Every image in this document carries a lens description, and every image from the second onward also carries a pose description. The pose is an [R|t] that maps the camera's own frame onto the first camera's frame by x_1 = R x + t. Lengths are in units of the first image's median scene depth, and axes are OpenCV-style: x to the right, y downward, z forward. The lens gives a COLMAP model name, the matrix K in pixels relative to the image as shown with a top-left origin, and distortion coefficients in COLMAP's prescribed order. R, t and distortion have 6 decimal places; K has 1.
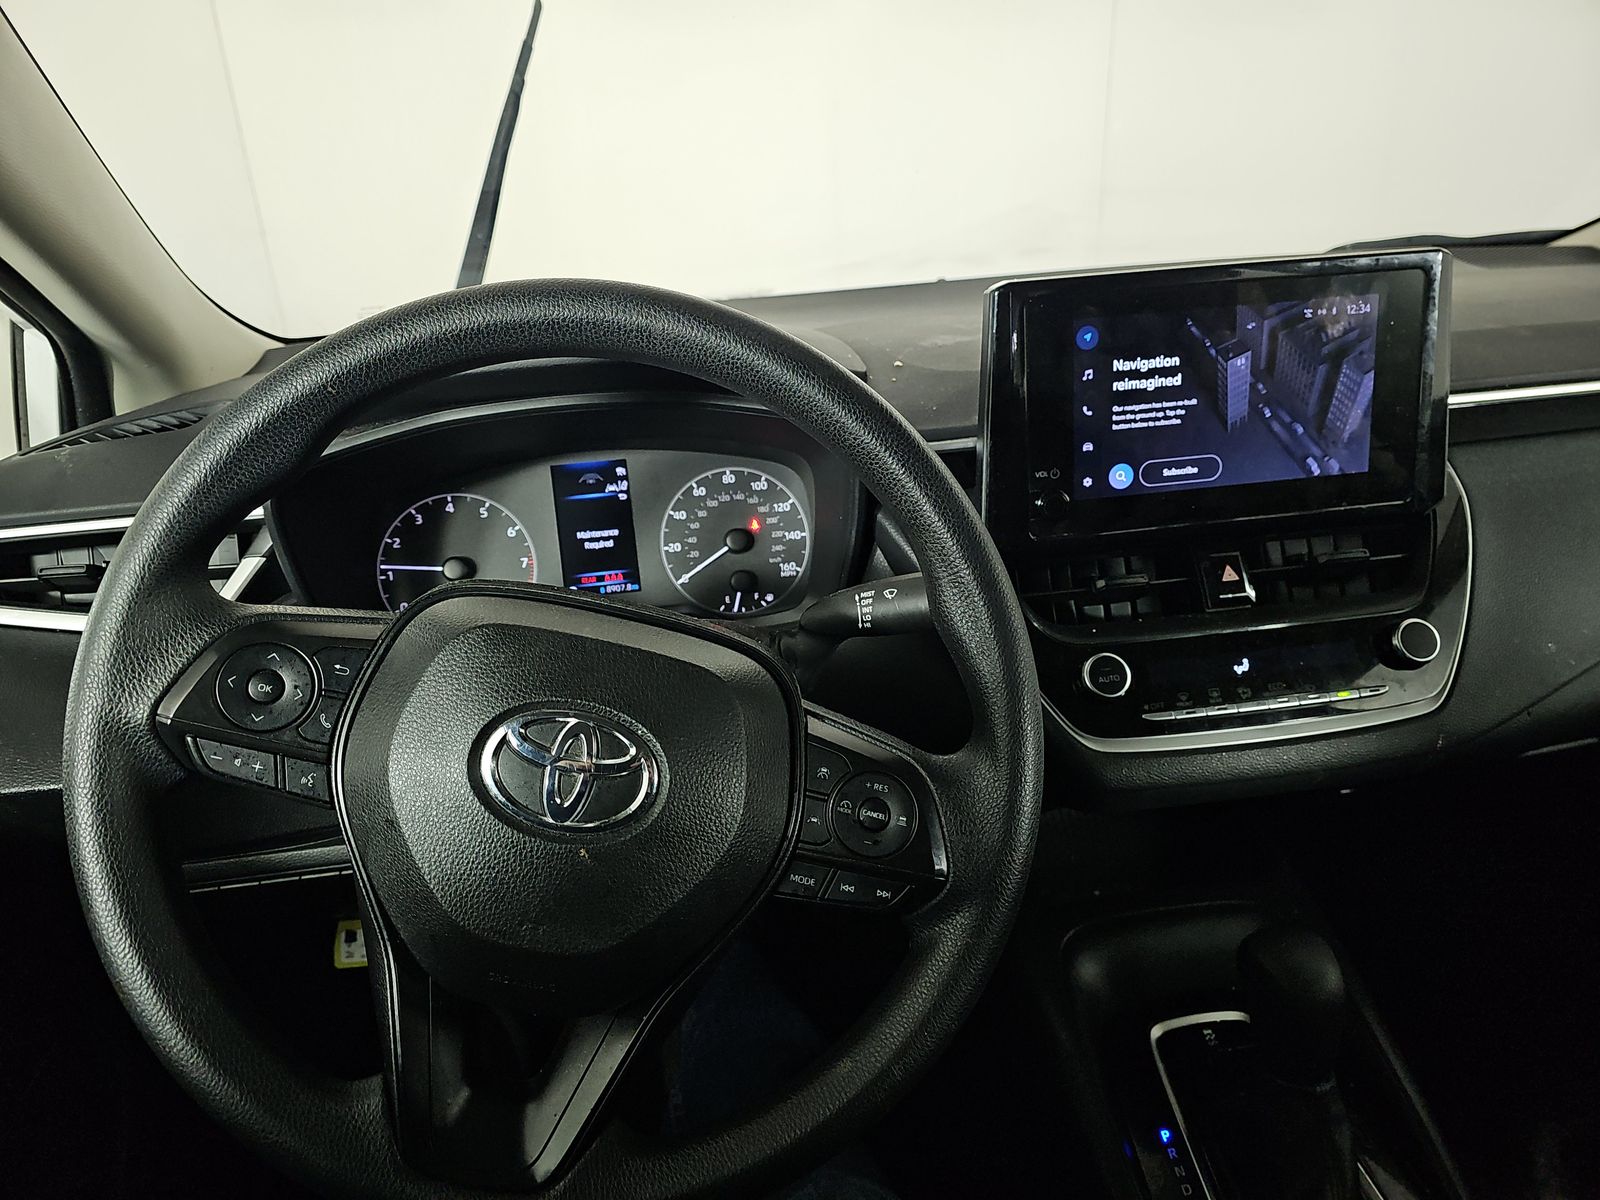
lens RADIAL K [[1063.4, 0, 800.0], [0, 1063.4, 600.0], [0, 0, 1]] dist [0.038271, -0.083716]
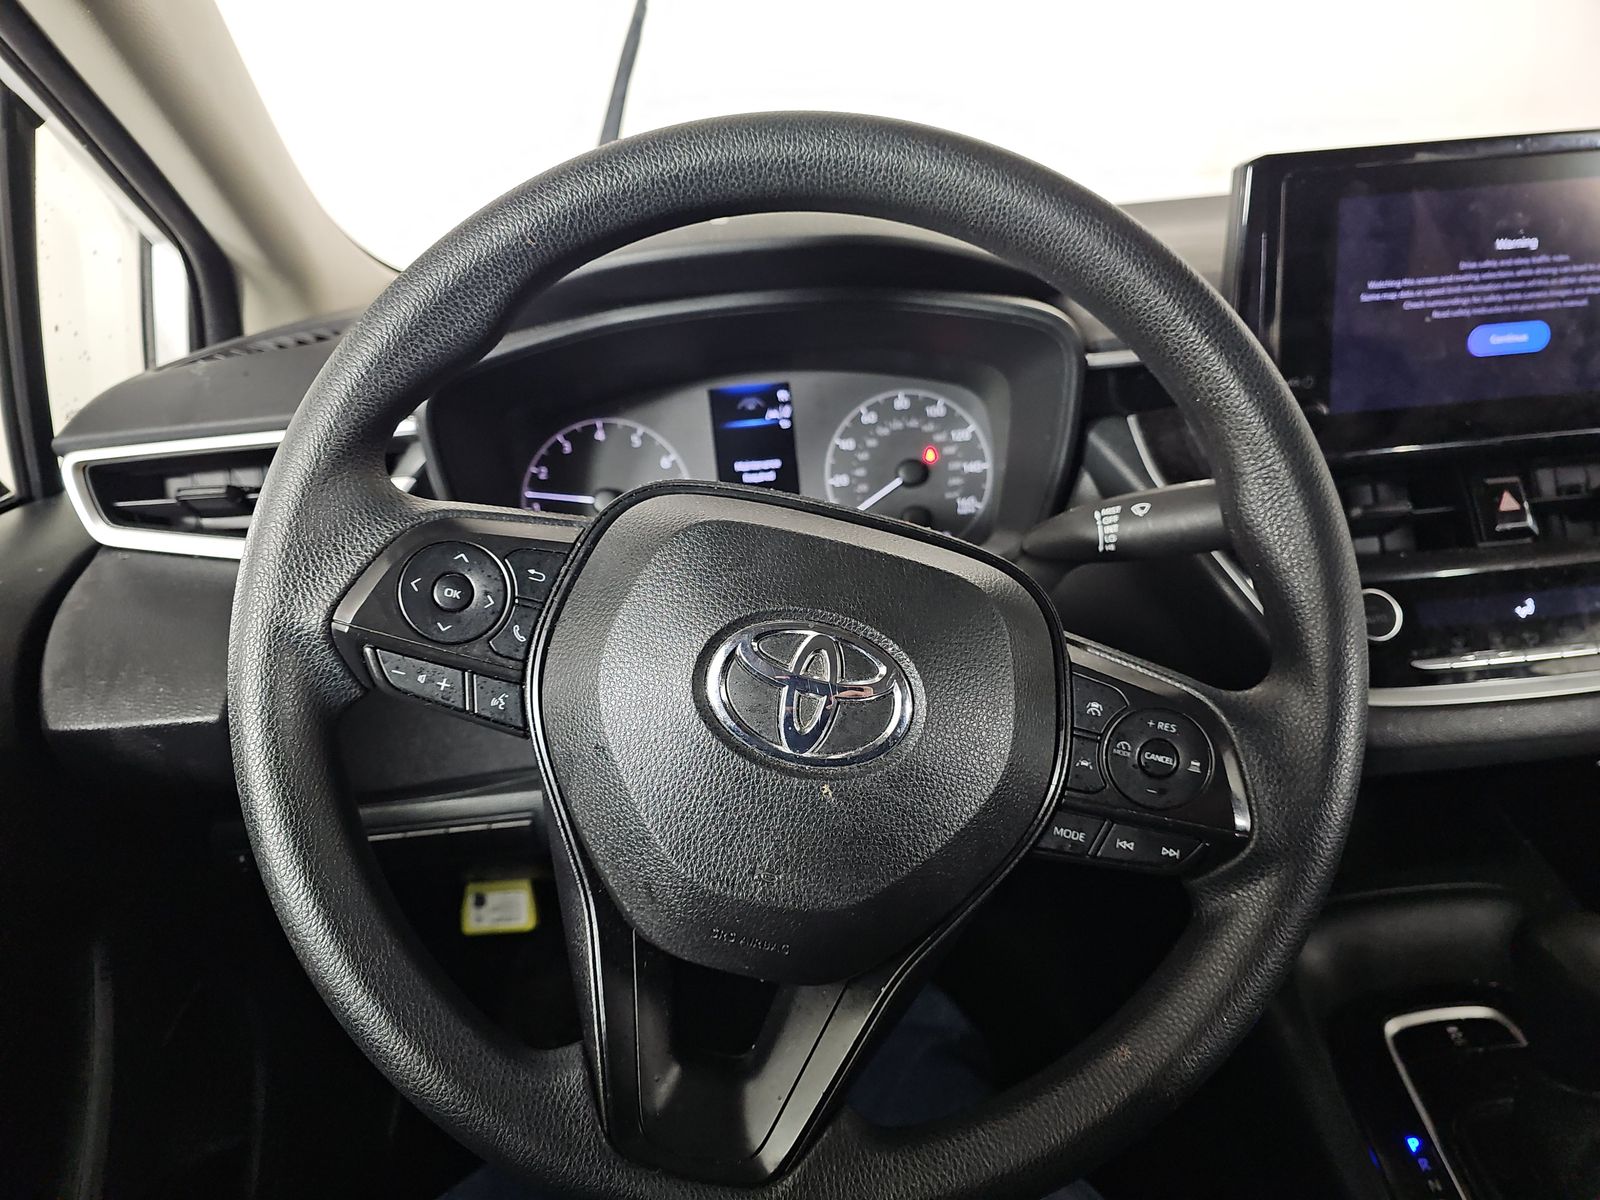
lens RADIAL K [[1111.0, 0, 827.3], [0, 1111.0, 597.5], [0, 0, 1]] dist [0.038162, -0.120849]
pose [[0.997352, 0.010947, -0.071893, -0.127129], [-0.009268, 0.999677, 0.023645, 0.058356], [0.072129, -0.022916, 0.997132, 0.117973]]
